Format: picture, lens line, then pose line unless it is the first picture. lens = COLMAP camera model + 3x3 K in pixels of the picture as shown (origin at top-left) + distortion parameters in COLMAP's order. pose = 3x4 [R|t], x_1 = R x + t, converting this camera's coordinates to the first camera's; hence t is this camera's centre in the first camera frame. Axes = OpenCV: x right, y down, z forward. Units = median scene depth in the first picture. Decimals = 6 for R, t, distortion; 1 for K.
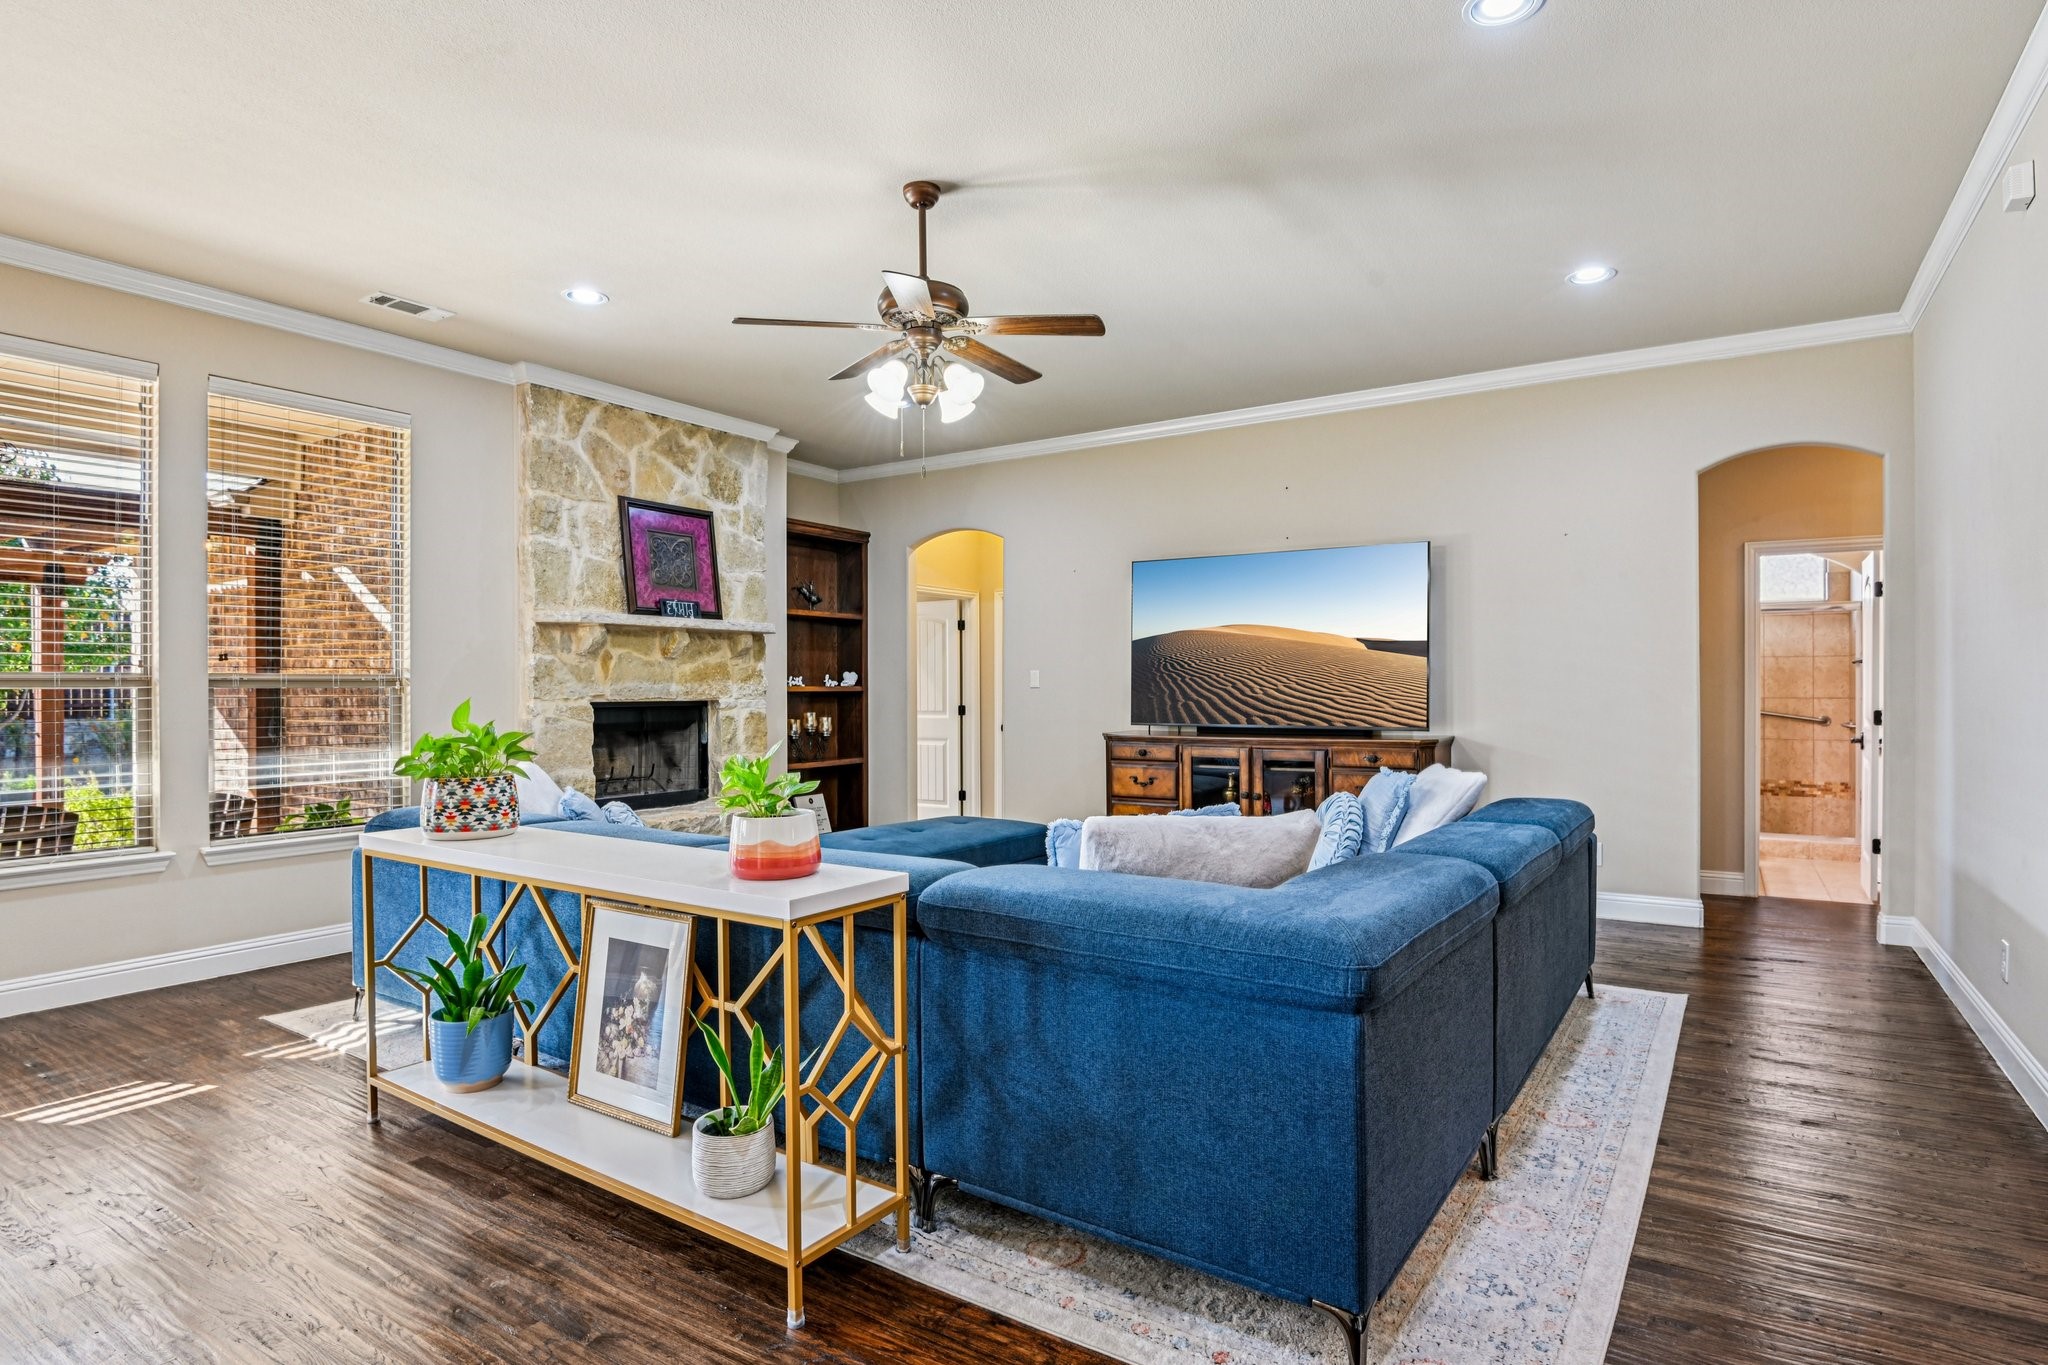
lens RADIAL K [[1065.1, 0, 1018.0], [0, 1065.1, 693.7], [0, 0, 1]] dist [-0.022035, -0.002483]
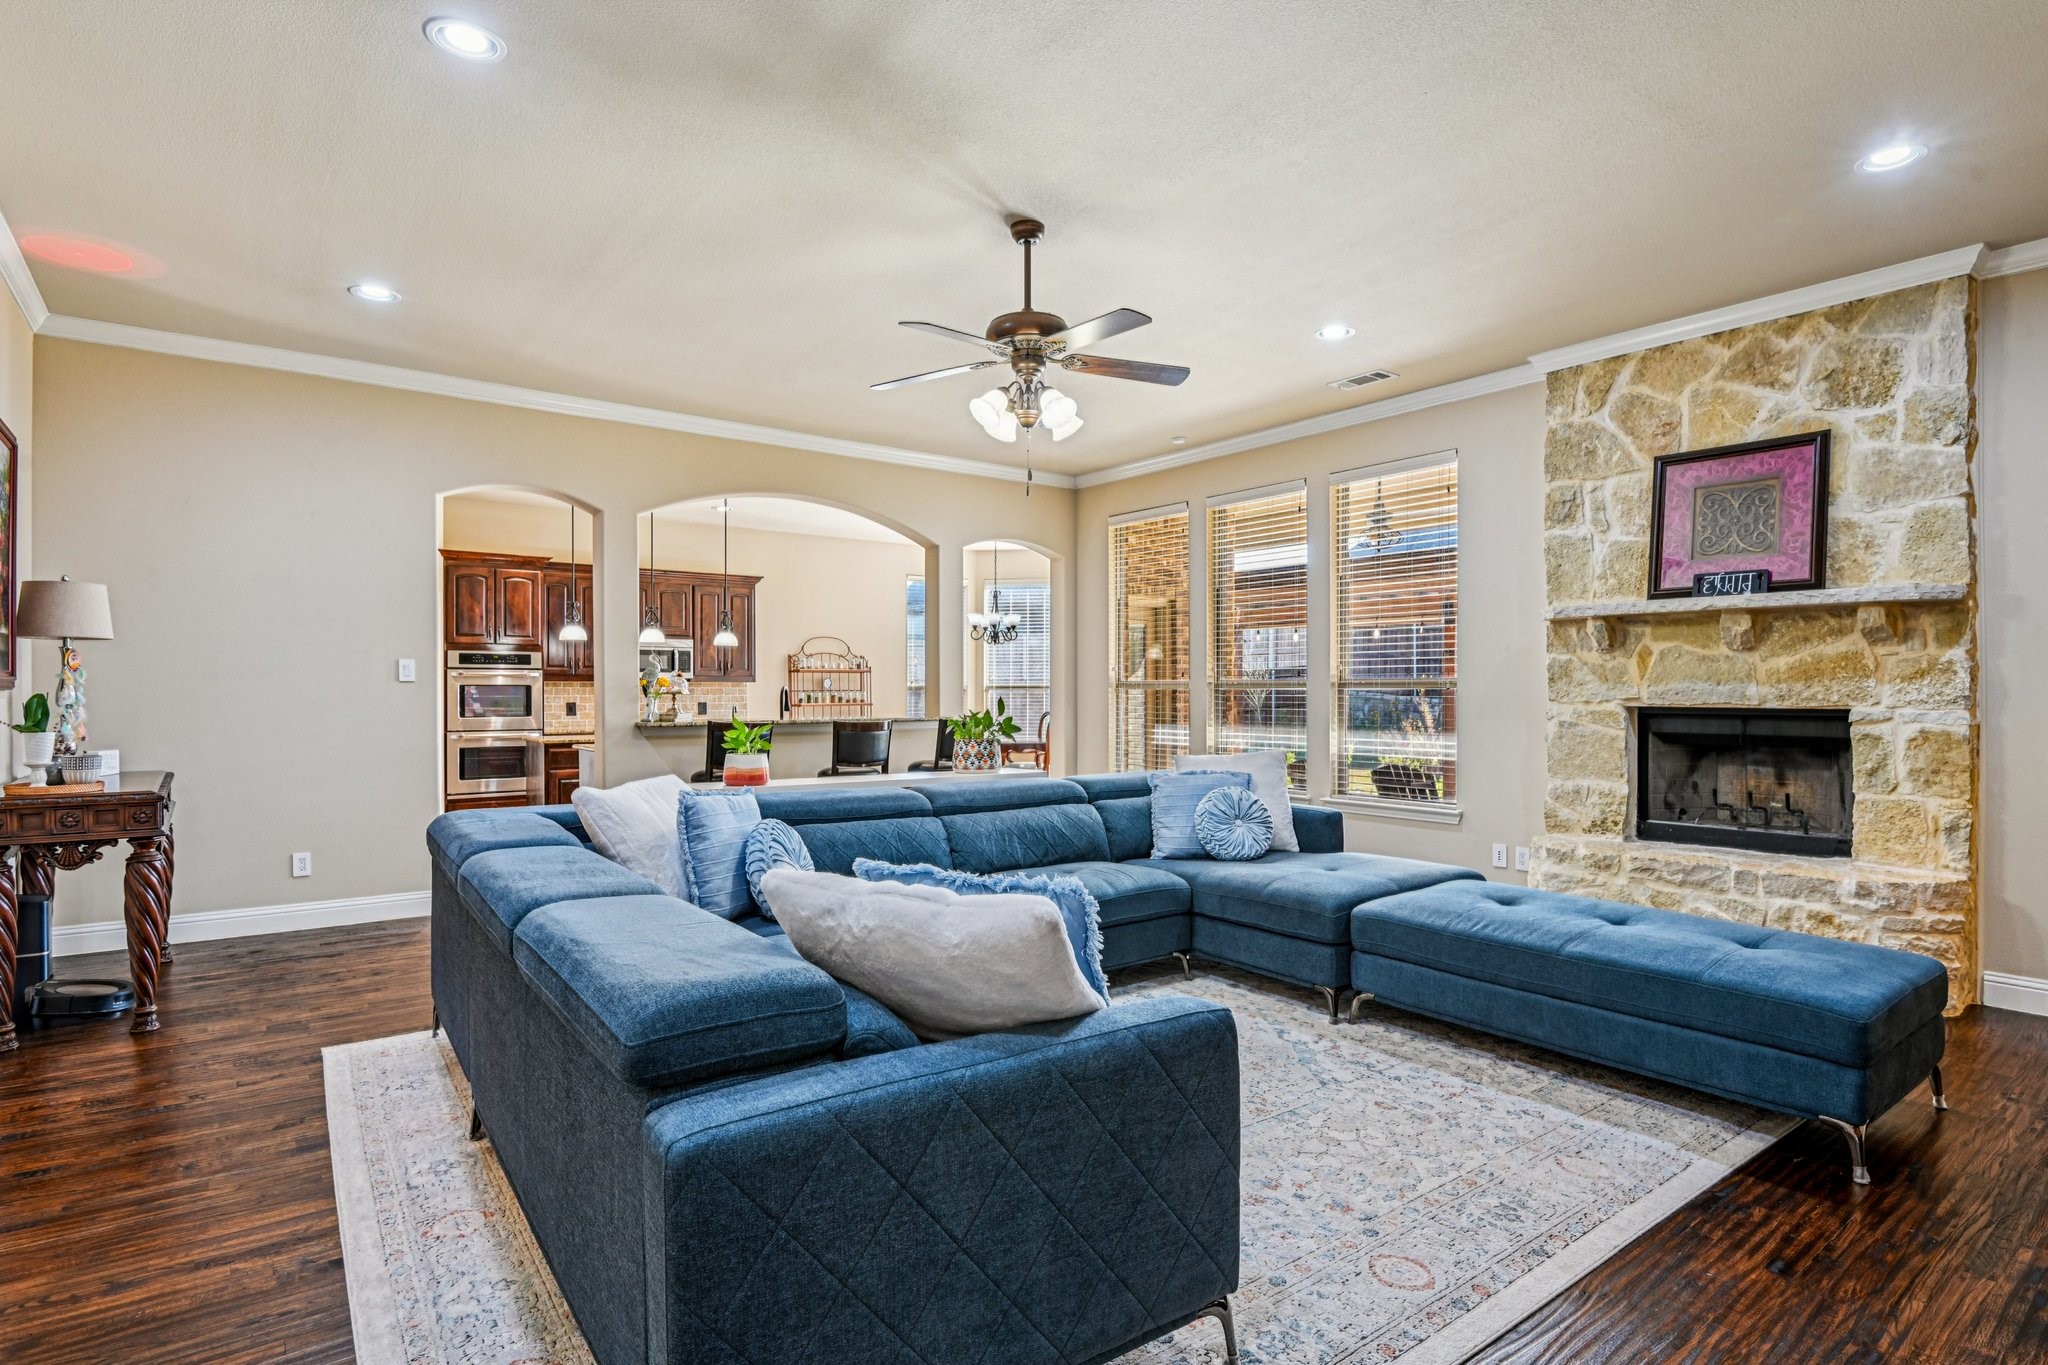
lens RADIAL K [[1062.1, 0, 1061.0], [0, 1062.1, 699.3], [0, 0, 1]] dist [-0.014996, -0.006855]
pose [[-0.321626, 0.013257, -0.946774, 0.553791], [-0.003797, 0.999876, 0.015290, -0.009026], [0.946859, 0.008513, -0.321536, 0.830025]]
